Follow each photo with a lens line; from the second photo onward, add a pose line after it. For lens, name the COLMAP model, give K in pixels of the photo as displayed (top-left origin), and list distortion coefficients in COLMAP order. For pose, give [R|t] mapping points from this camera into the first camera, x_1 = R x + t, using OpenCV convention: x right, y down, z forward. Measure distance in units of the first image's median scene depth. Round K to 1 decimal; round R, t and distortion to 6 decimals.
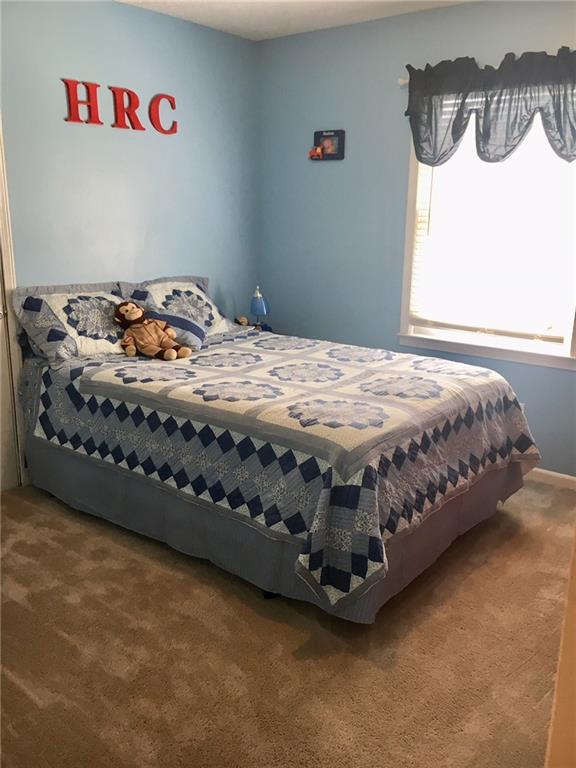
lens RADIAL K [[677.3, 0, 288.0], [0, 677.3, 384.0], [0, 0, 1]] dist [0.004149, -0.000739]
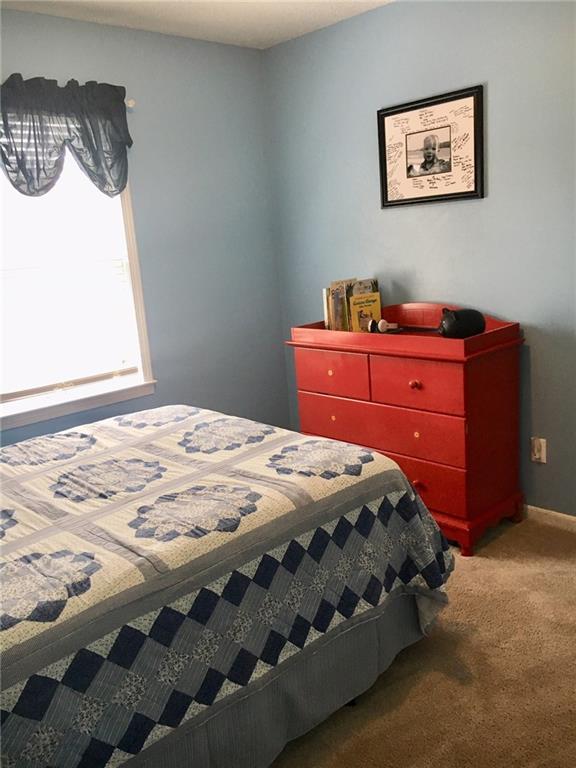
lens RADIAL K [[654.3, 0, 288.0], [0, 654.3, 384.0], [0, 0, 1]] dist [0.008939, 0.002144]
pose [[0.133908, -0.240249, 0.961431, -0.632631], [0.318011, 0.929276, 0.187921, -0.191599], [-0.938583, 0.280582, 0.200839, 0.723879]]
